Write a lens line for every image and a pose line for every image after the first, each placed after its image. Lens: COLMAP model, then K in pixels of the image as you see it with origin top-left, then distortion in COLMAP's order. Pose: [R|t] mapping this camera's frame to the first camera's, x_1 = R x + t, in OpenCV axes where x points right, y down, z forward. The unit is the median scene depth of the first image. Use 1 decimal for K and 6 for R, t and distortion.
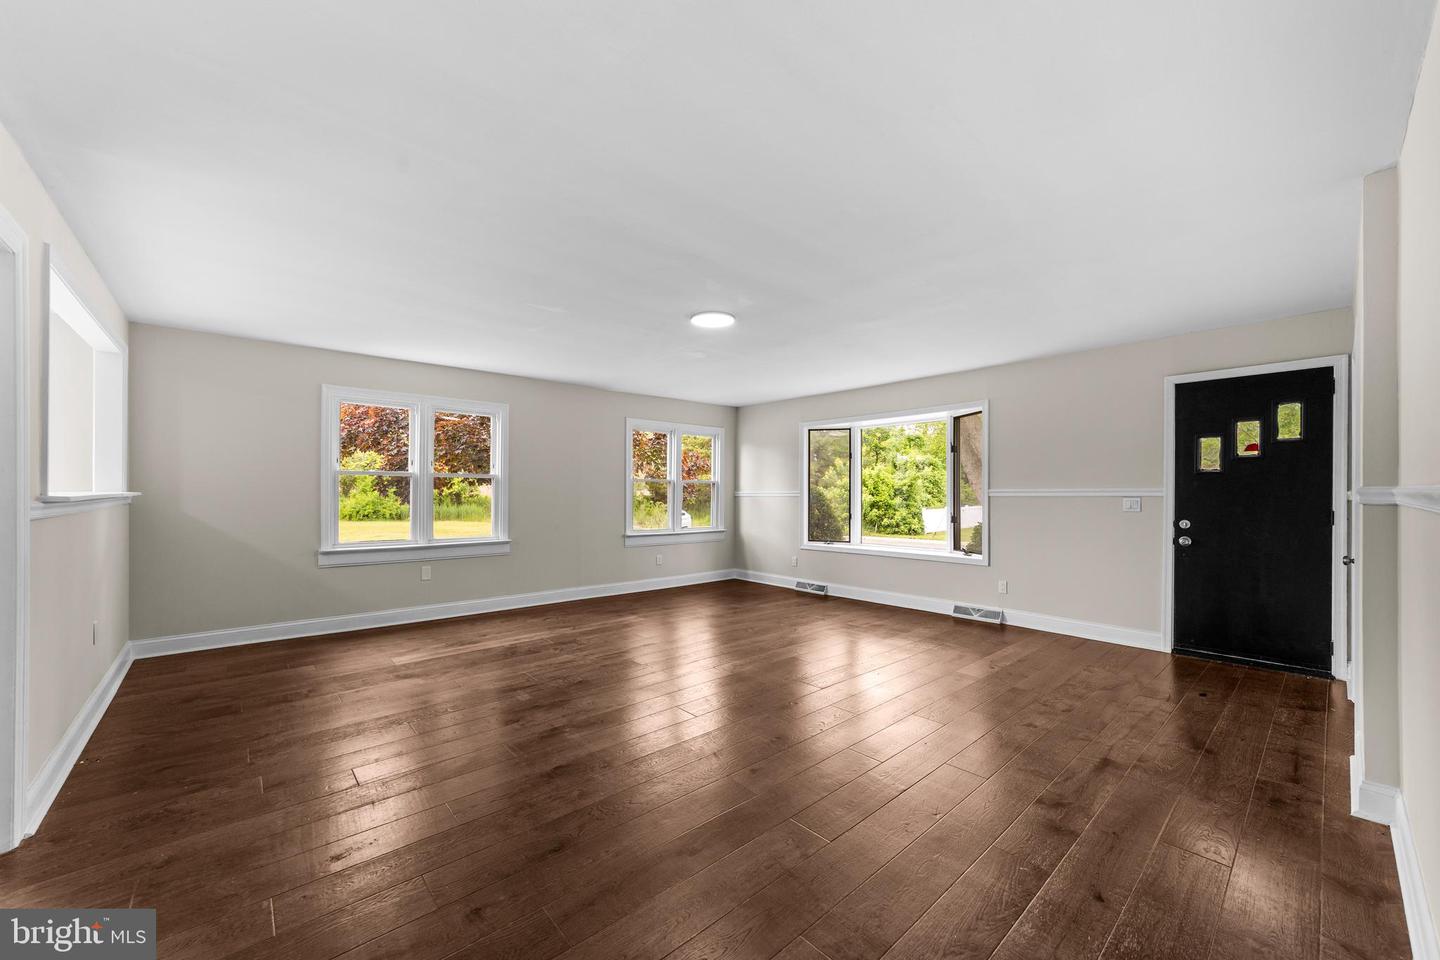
lens RADIAL K [[556.8, 0, 720.3], [0, 556.8, 497.2], [0, 0, 1]] dist [-0.006658, 0.000172]
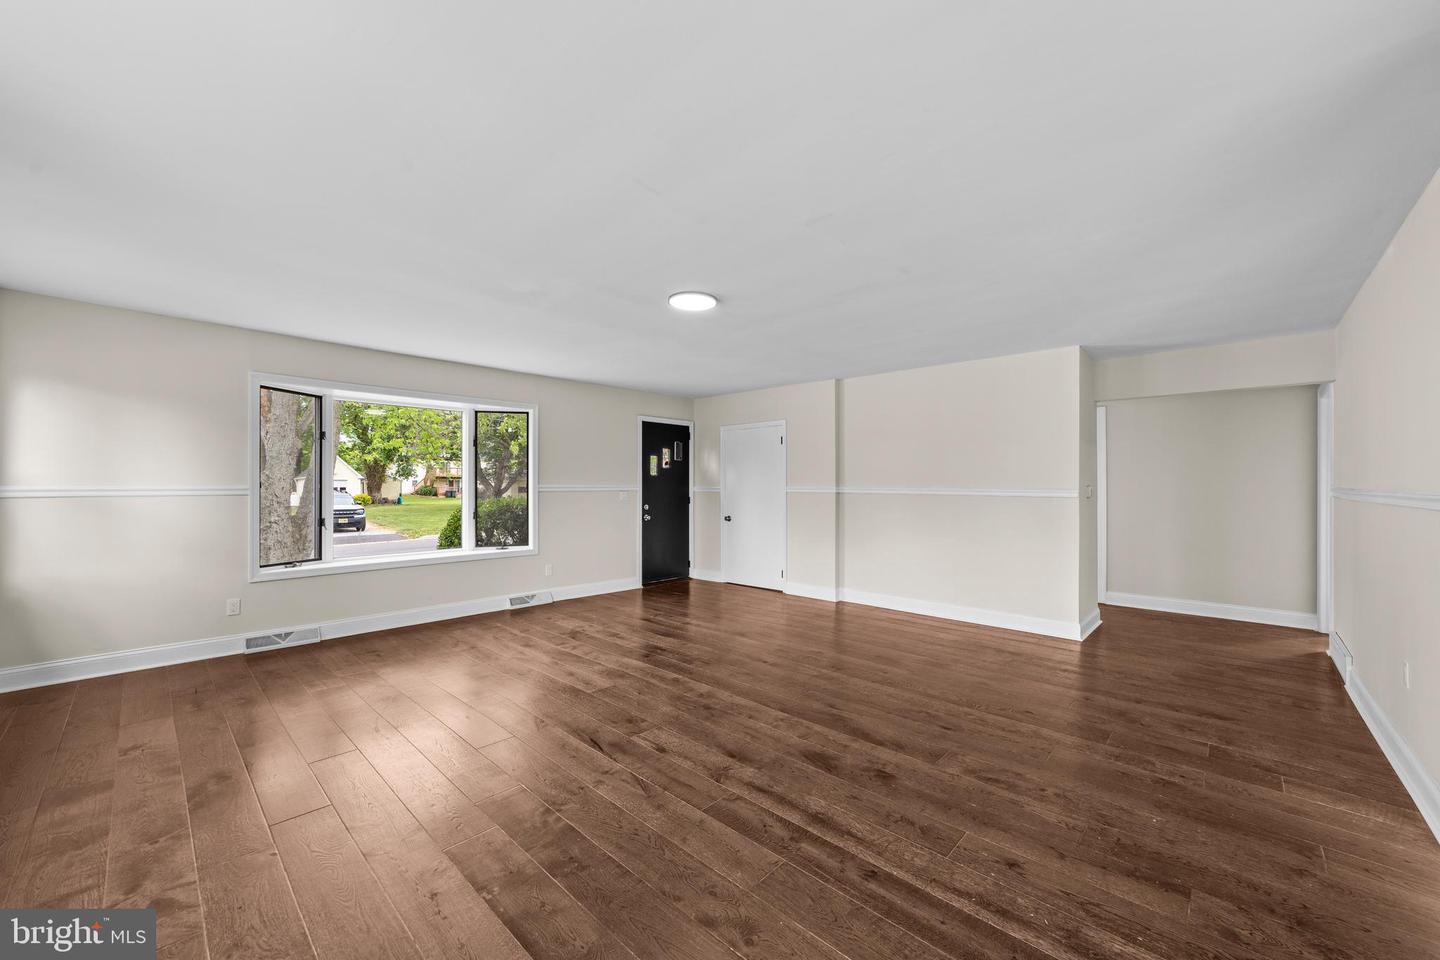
lens RADIAL K [[551.6, 0, 716.9], [0, 551.6, 485.2], [0, 0, 1]] dist [-0.000075, 0.000111]
pose [[-0.075094, 0.000292, 0.997176, -0.821241], [0.007576, 0.999971, 0.000277, -0.015681], [-0.997148, 0.007576, -0.075094, 0.919037]]
